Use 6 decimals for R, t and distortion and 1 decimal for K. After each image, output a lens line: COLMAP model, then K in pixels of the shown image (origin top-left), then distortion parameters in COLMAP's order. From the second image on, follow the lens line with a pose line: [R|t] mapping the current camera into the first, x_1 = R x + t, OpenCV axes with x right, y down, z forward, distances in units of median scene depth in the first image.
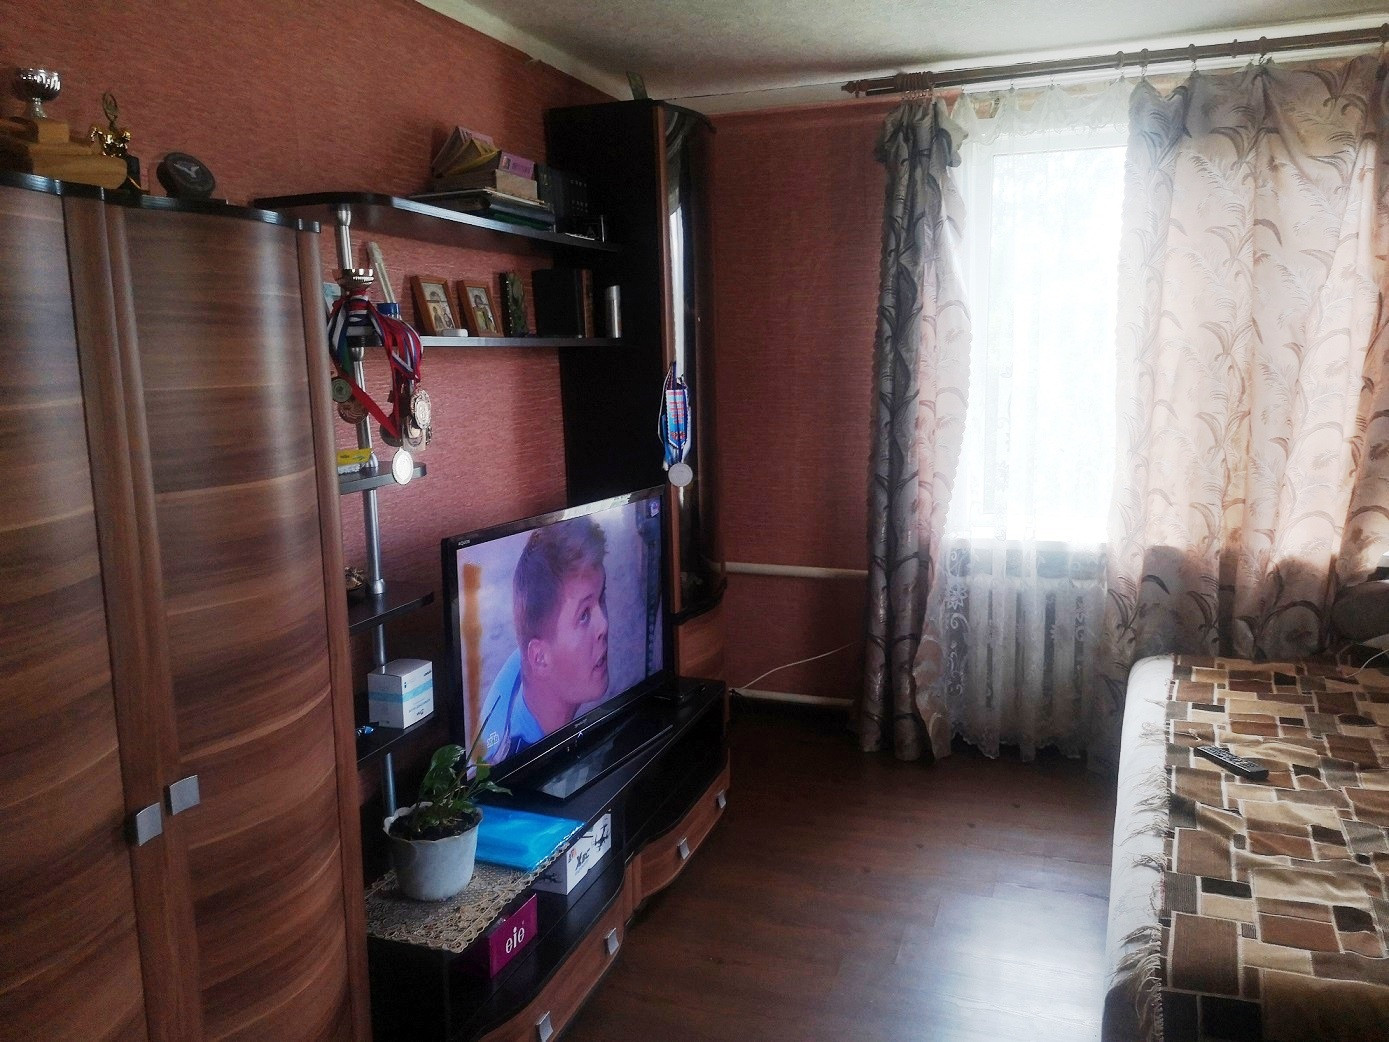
lens RADIAL K [[1076.4, 0, 694.5], [0, 1076.4, 521.0], [0, 0, 1]] dist [0.052163, -0.062910]
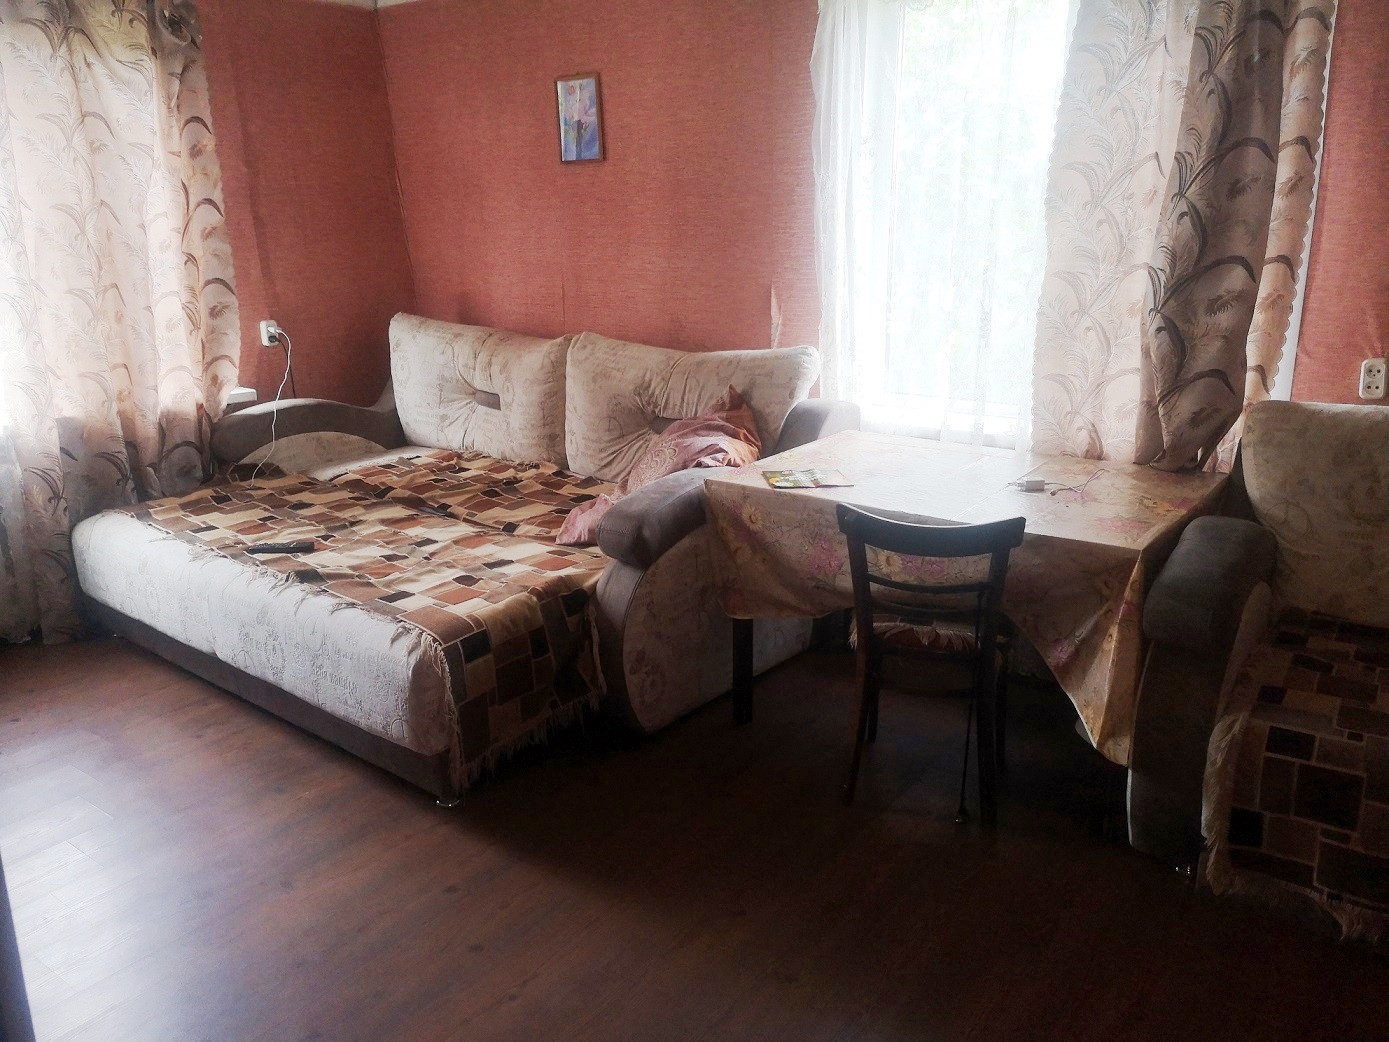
lens RADIAL K [[1076.4, 0, 694.5], [0, 1076.4, 521.0], [0, 0, 1]] dist [0.052163, -0.062910]
pose [[0.298146, -0.248084, 0.921718, -0.421004], [0.159618, 0.964995, 0.208101, -0.002472], [-0.941080, 0.085078, 0.327308, 0.074132]]
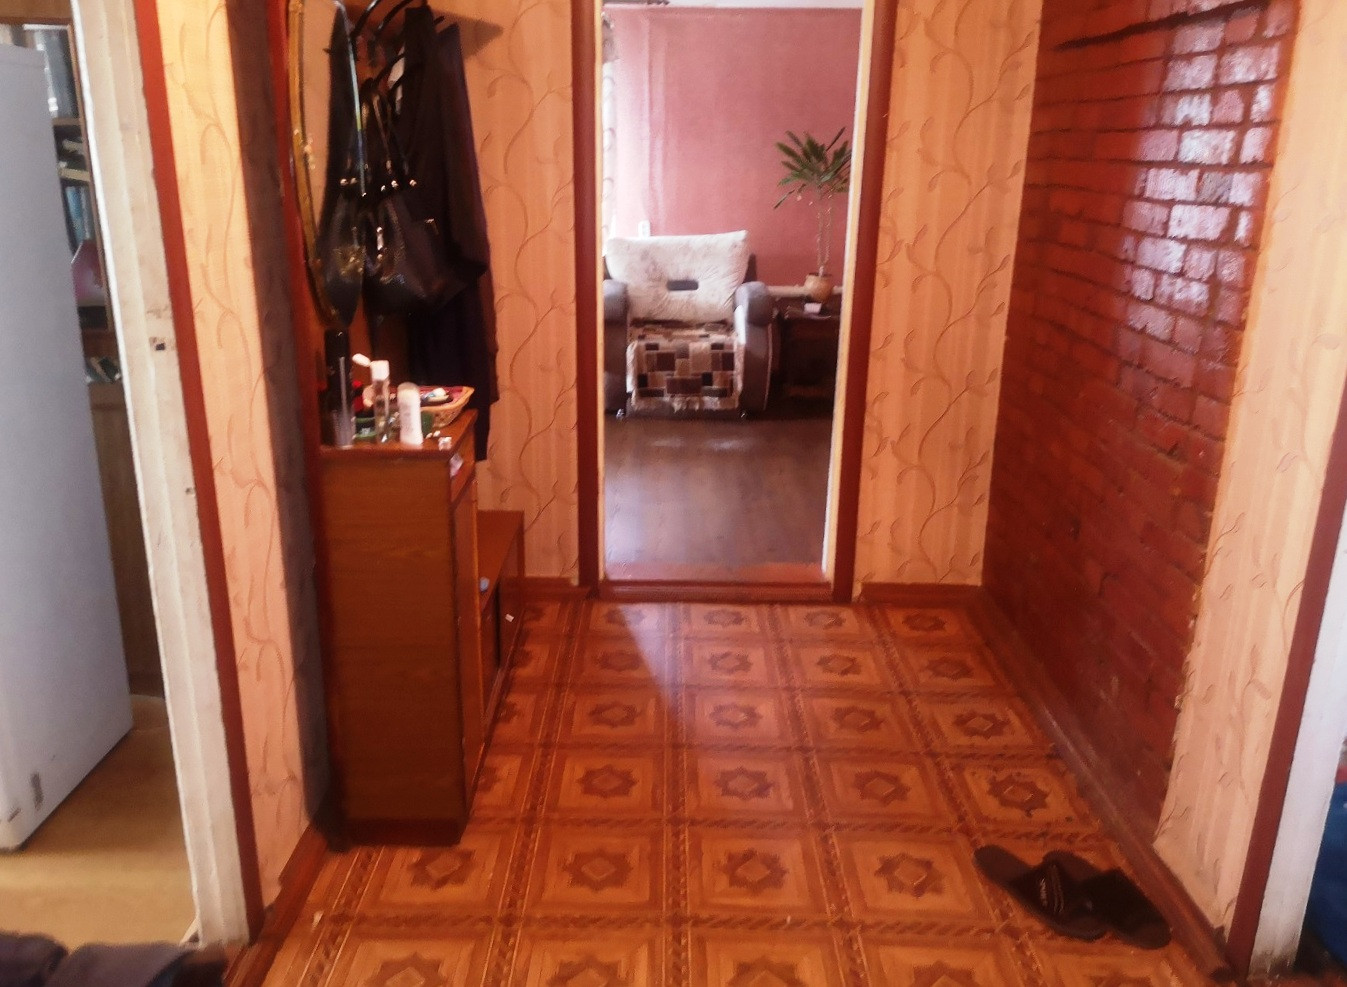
lens RADIAL K [[1085.1, 0, 673.5], [0, 1085.1, 493.5], [0, 0, 1]] dist [0.004685, 0.001427]
pose [[-0.356051, -0.271899, 0.894035, -1.063490], [0.129146, 0.933235, 0.335253, -0.040797], [-0.925499, 0.234828, -0.297165, 0.354037]]
